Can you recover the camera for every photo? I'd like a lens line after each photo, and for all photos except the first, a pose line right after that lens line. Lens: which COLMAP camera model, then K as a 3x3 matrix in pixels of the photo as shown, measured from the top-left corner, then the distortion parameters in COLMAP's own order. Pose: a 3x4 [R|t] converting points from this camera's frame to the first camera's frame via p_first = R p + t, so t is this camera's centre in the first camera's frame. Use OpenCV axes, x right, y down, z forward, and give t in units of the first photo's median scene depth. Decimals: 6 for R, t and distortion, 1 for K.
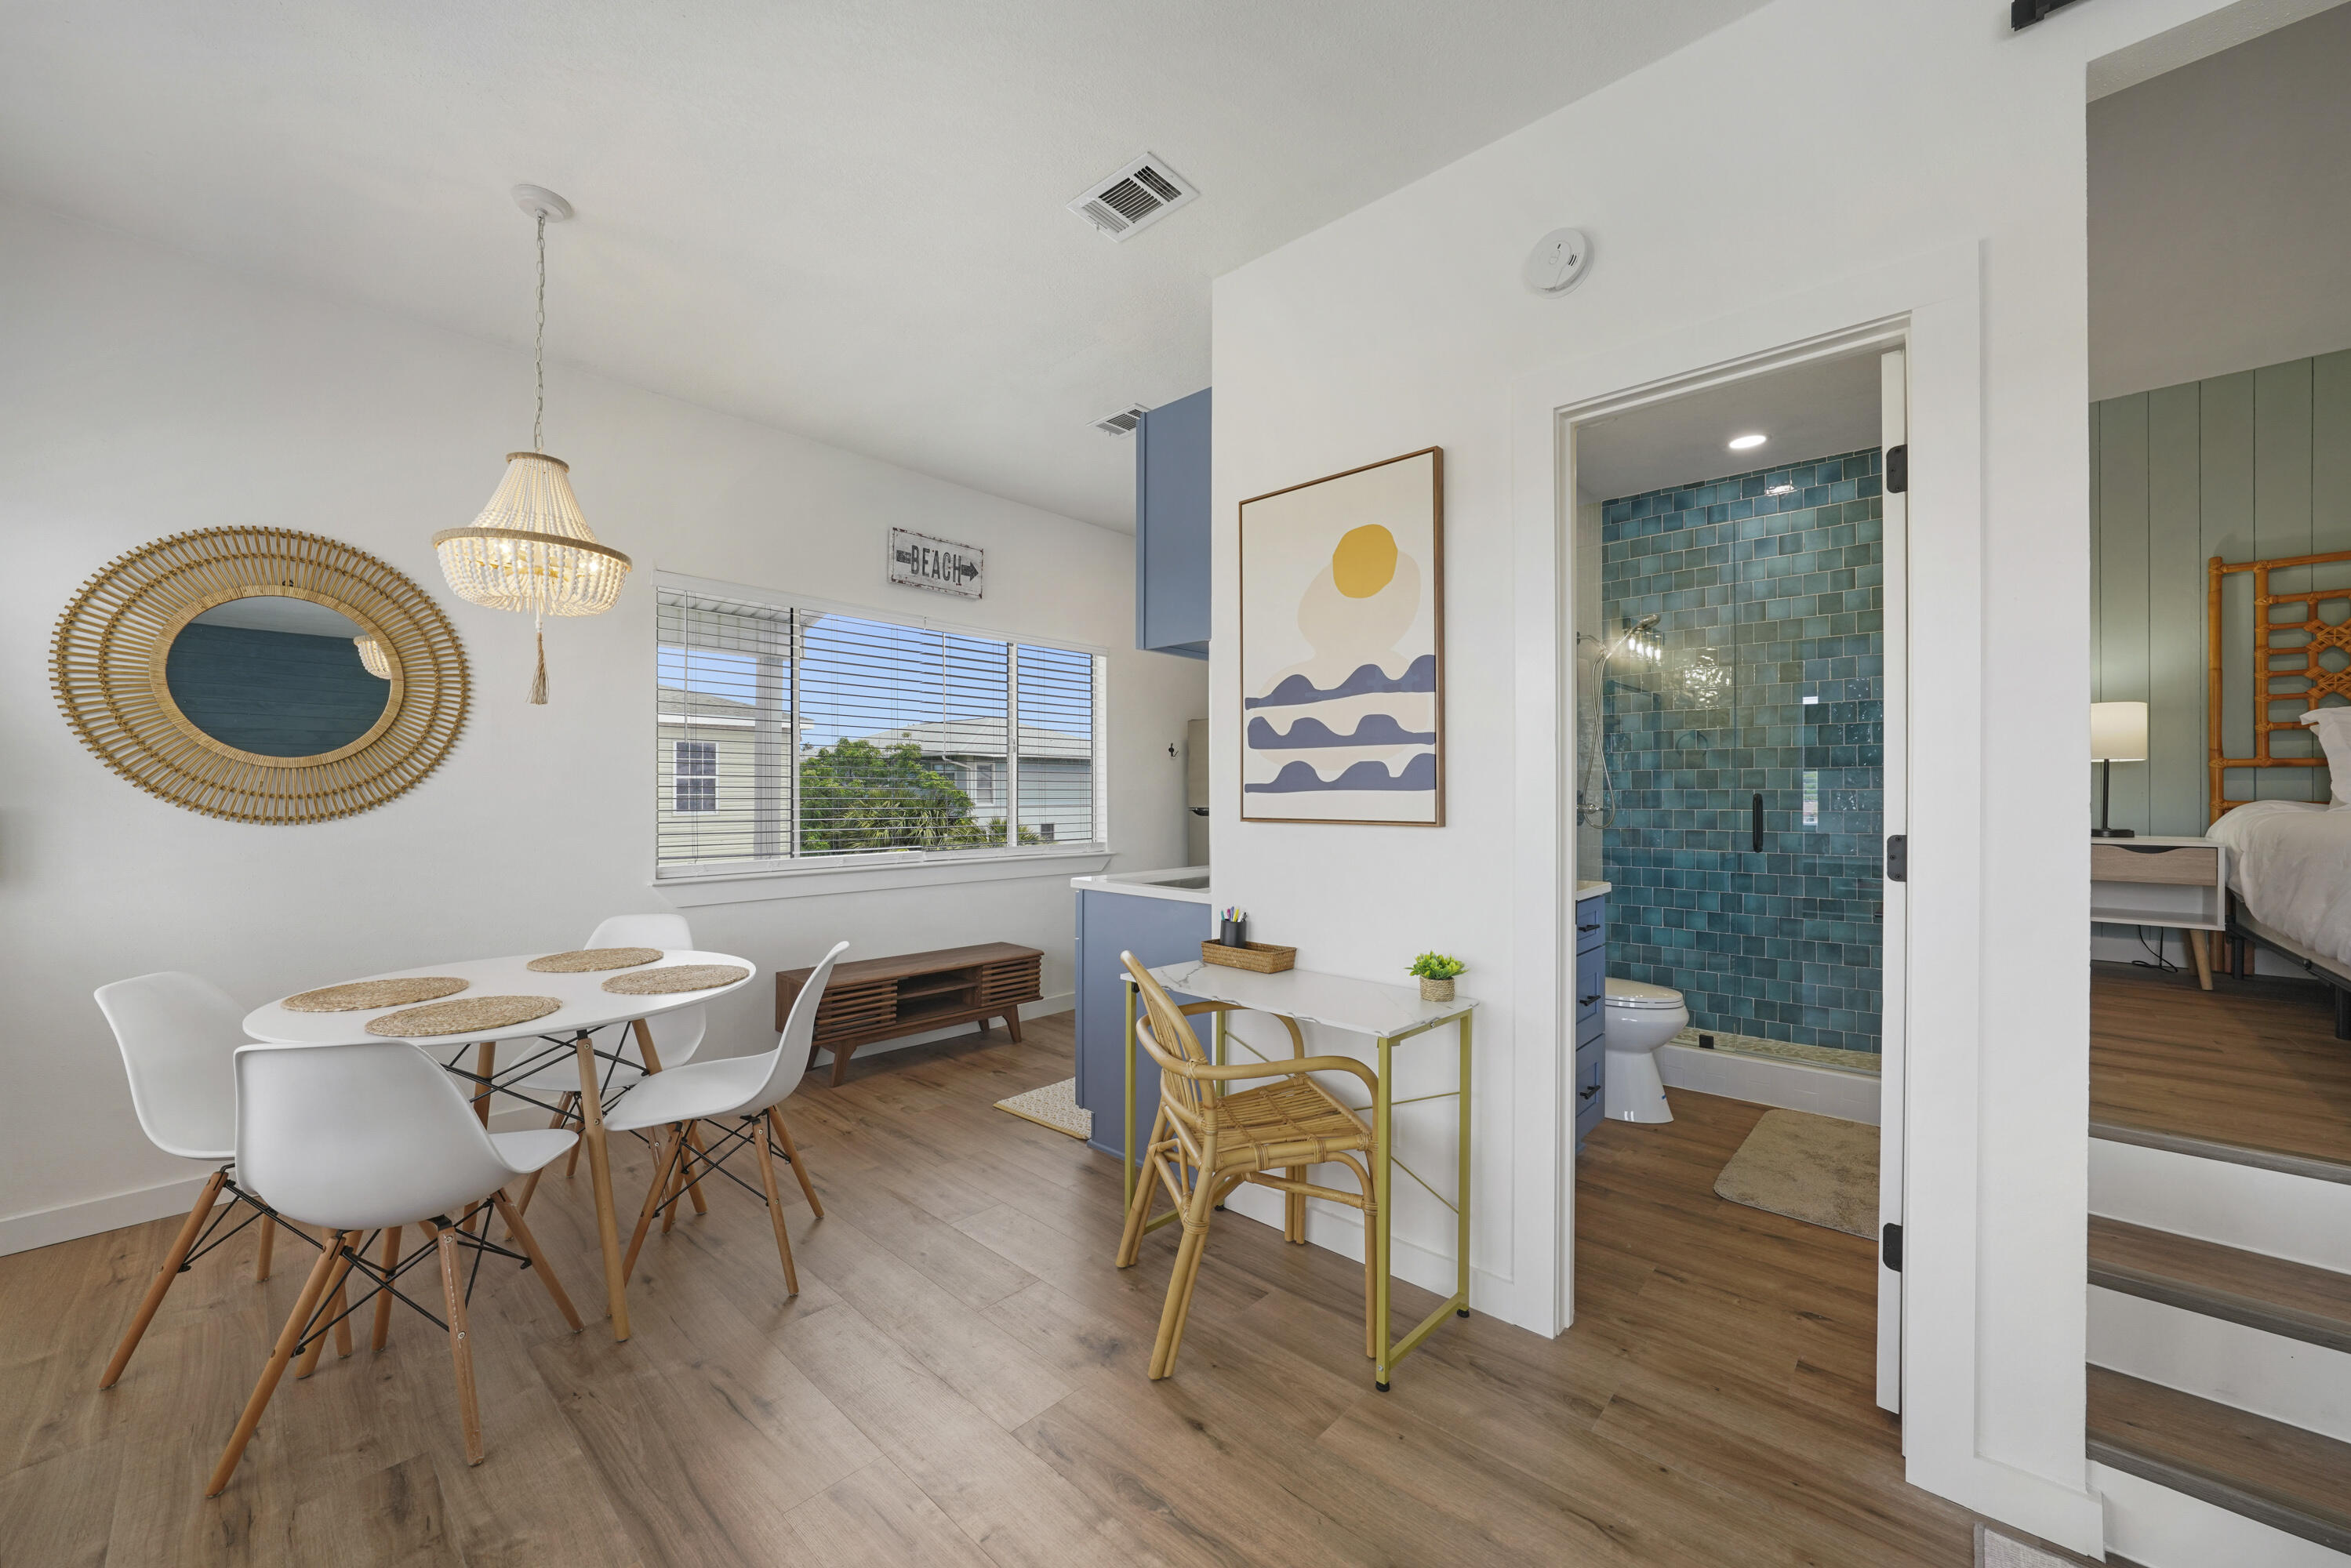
lens RADIAL K [[879.5, 0, 1149.5], [0, 879.5, 791.1], [0, 0, 1]] dist [-0.019090, 0.006871]
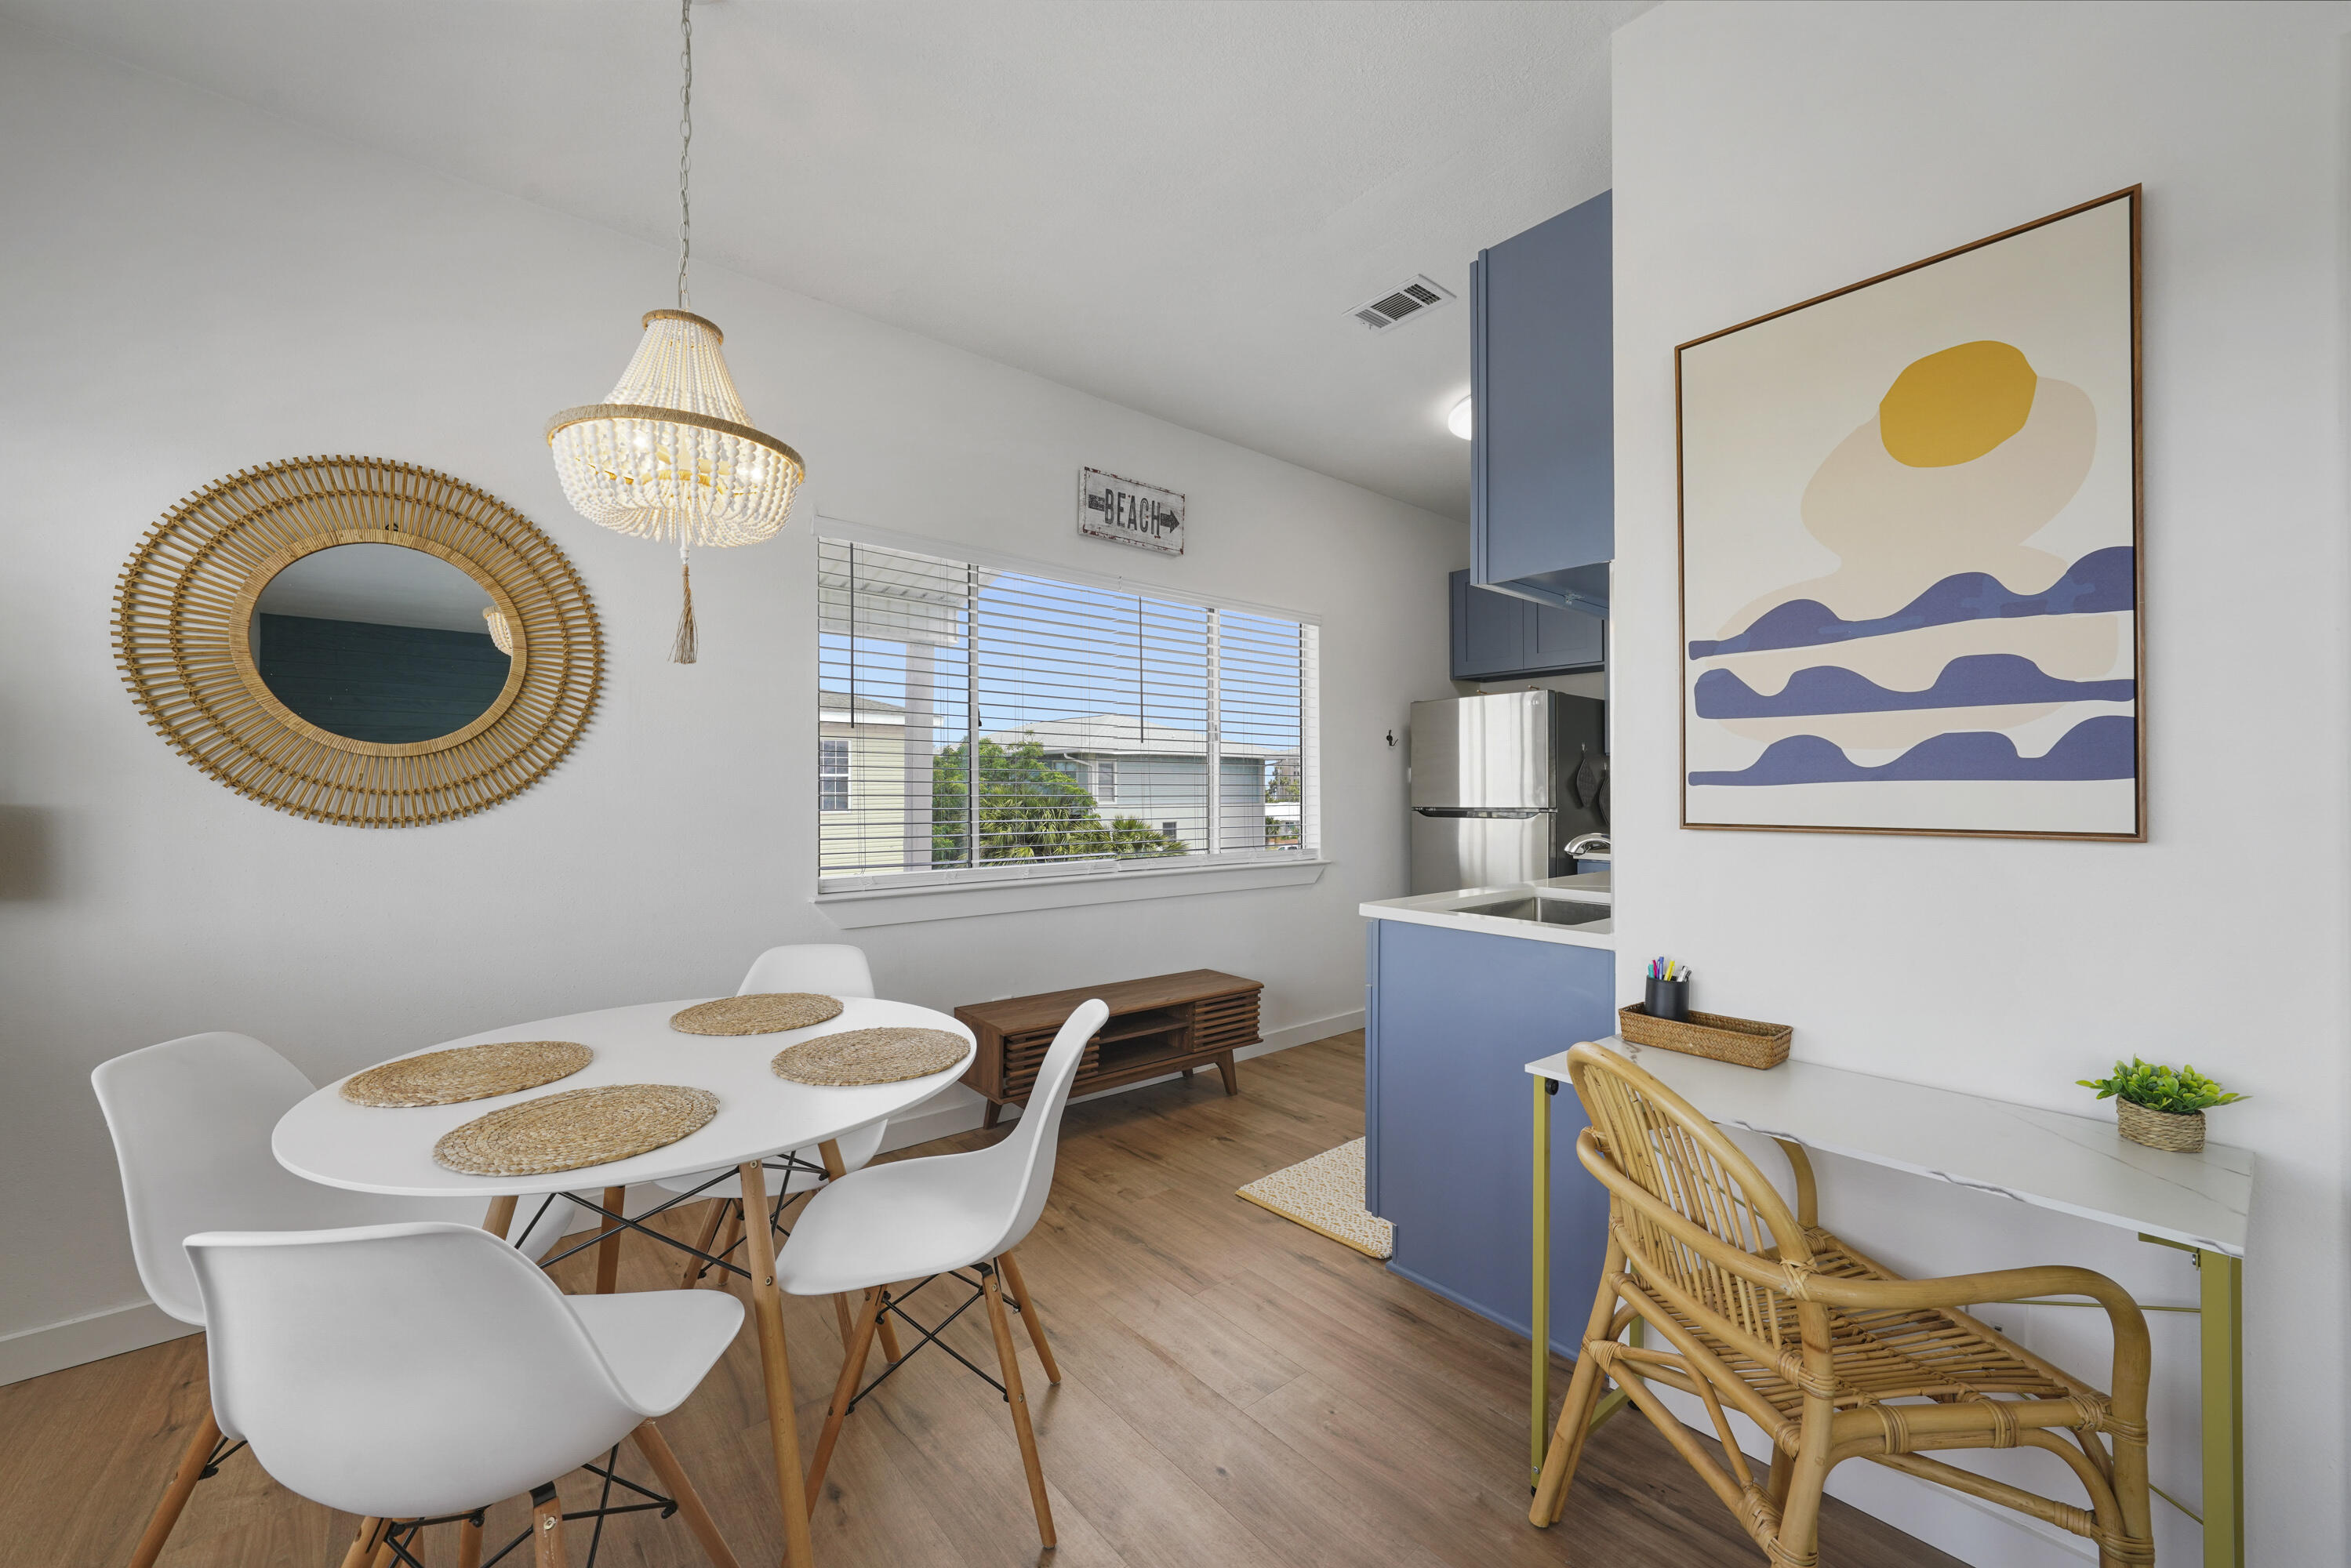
lens RADIAL K [[902.8, 0, 1166.6], [0, 902.8, 790.8], [0, 0, 1]] dist [-0.014663, 0.005146]
pose [[0.993457, -0.000620, -0.114205, -0.186865], [0.000774, 0.999999, 0.001302, 0.004200], [0.114204, -0.001382, 0.993456, 0.261408]]
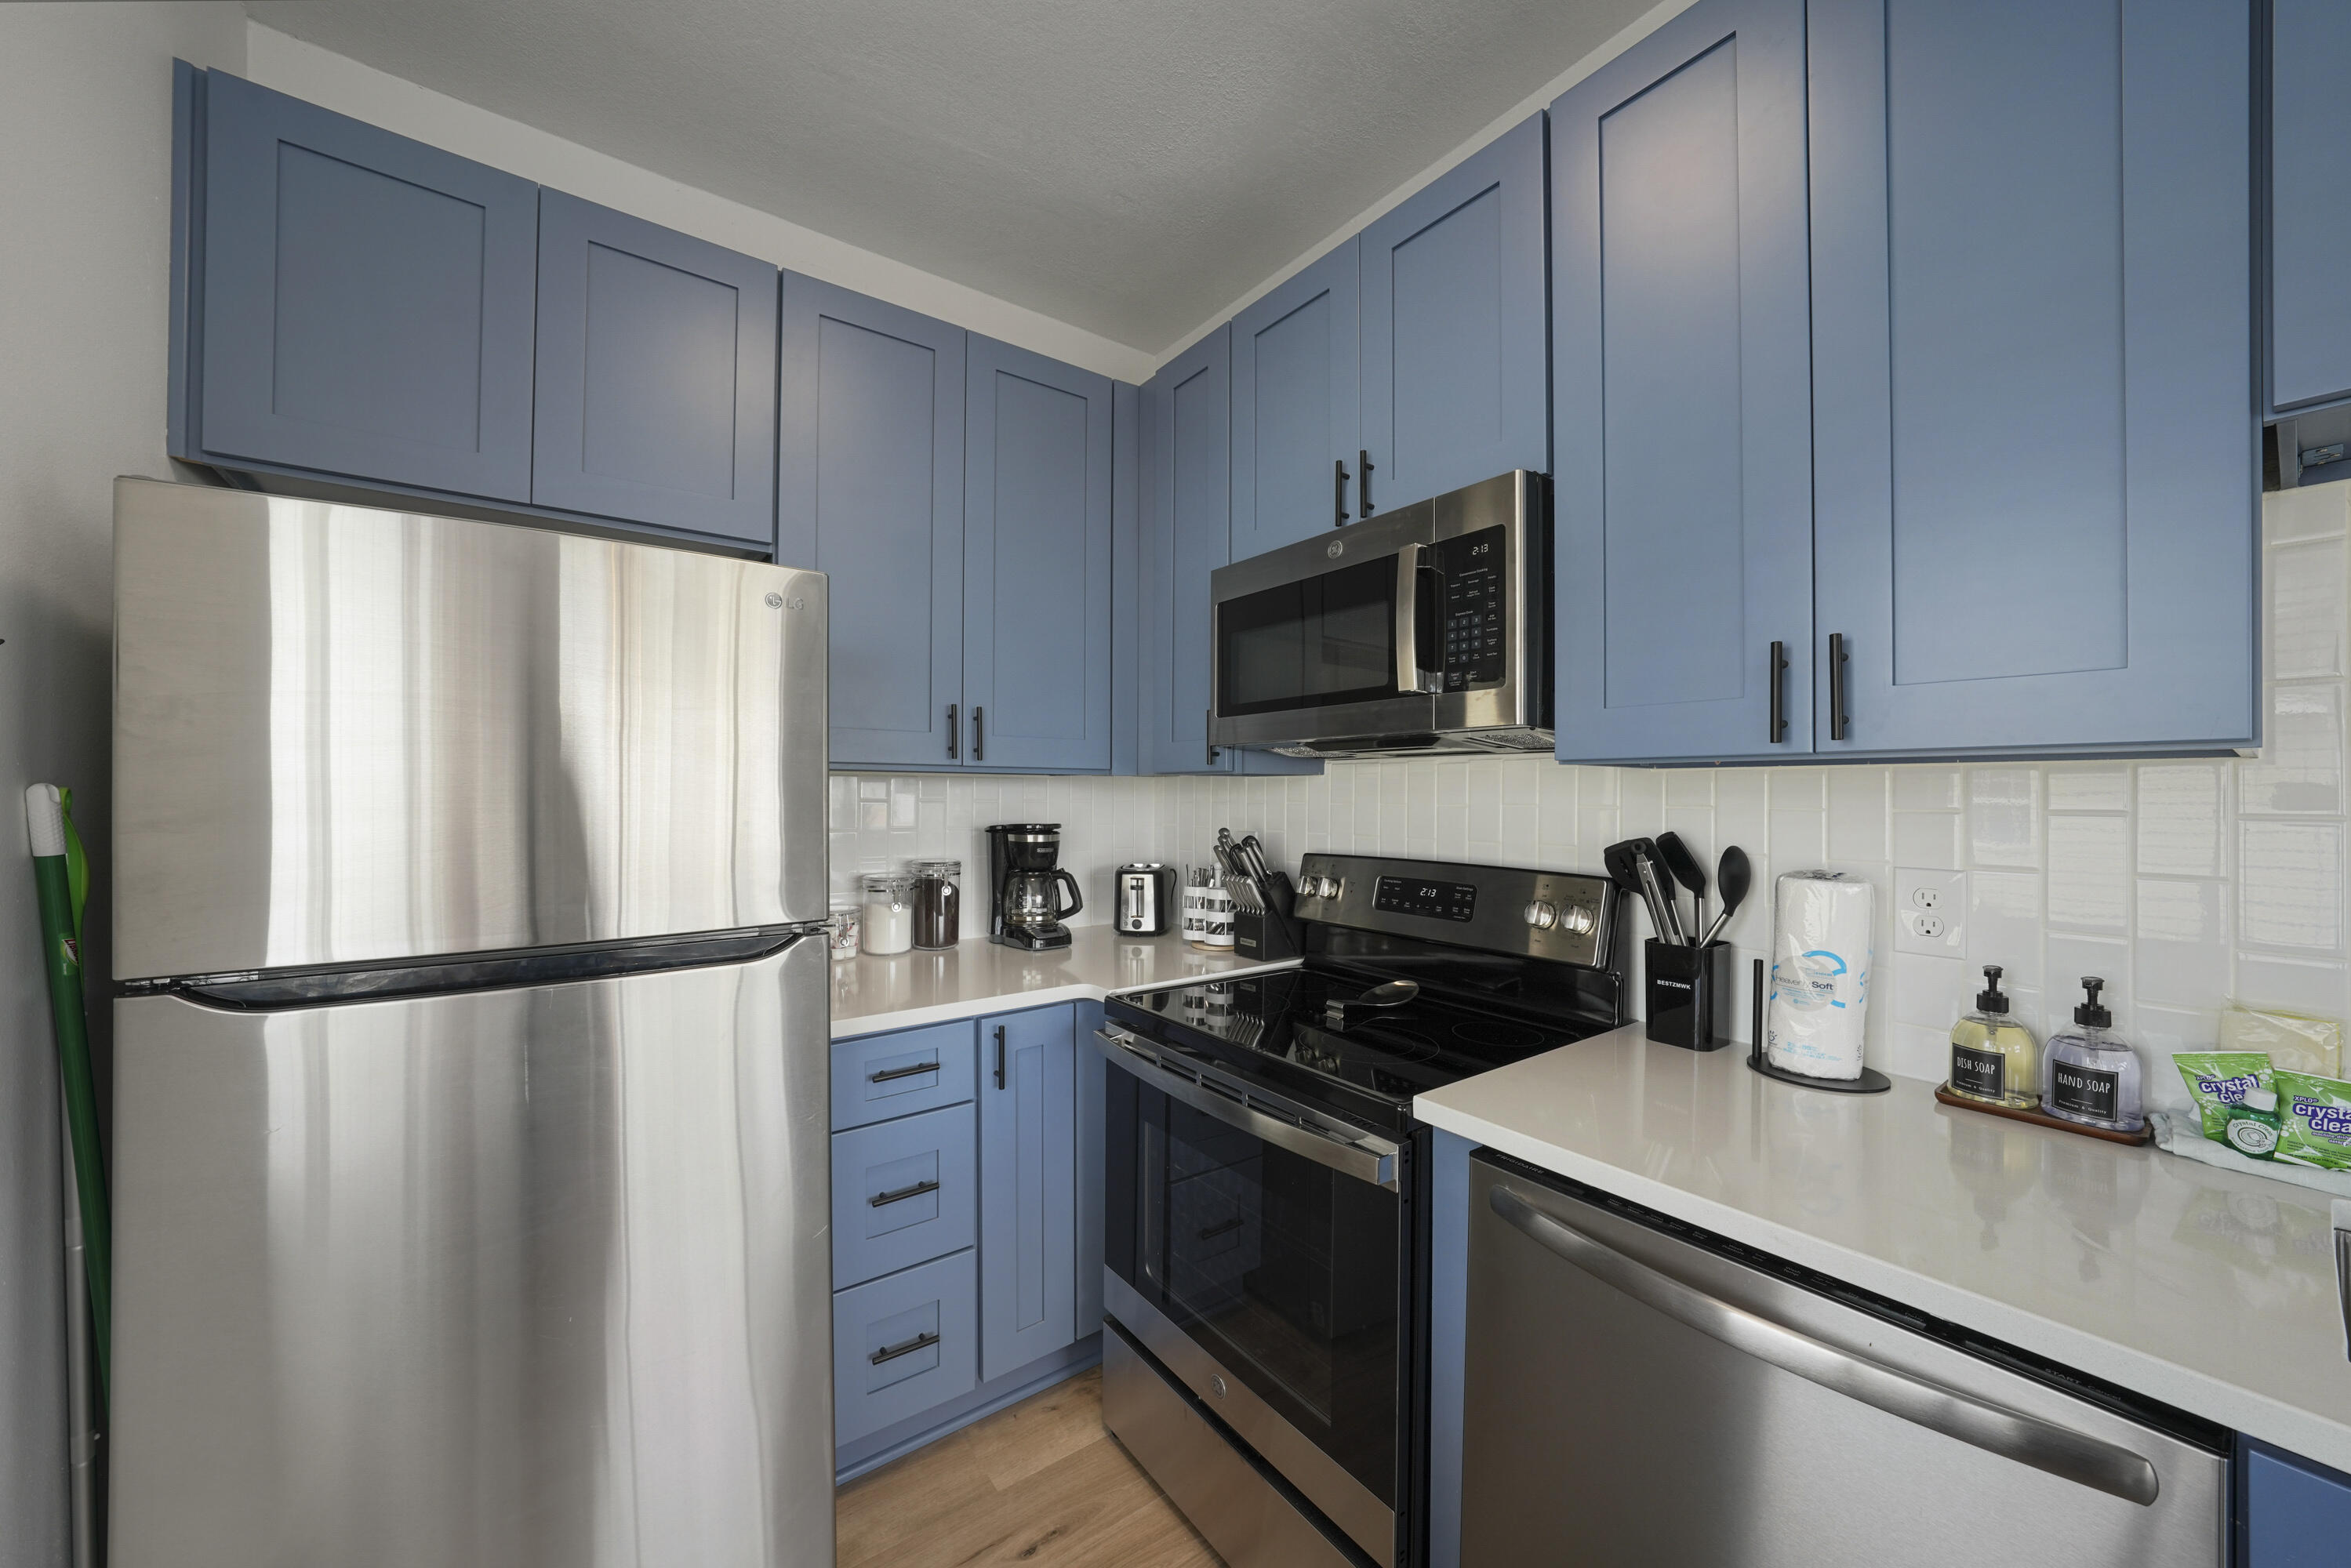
lens RADIAL K [[846.7, 0, 1177.8], [0, 846.7, 789.7], [0, 0, 1]] dist [-0.018241, 0.000354]
pose [[0.188762, 0.007127, 0.981997, -0.145361], [-0.004956, 0.999968, -0.006305, -0.037051], [-0.982010, -0.003676, 0.188791, 1.575105]]
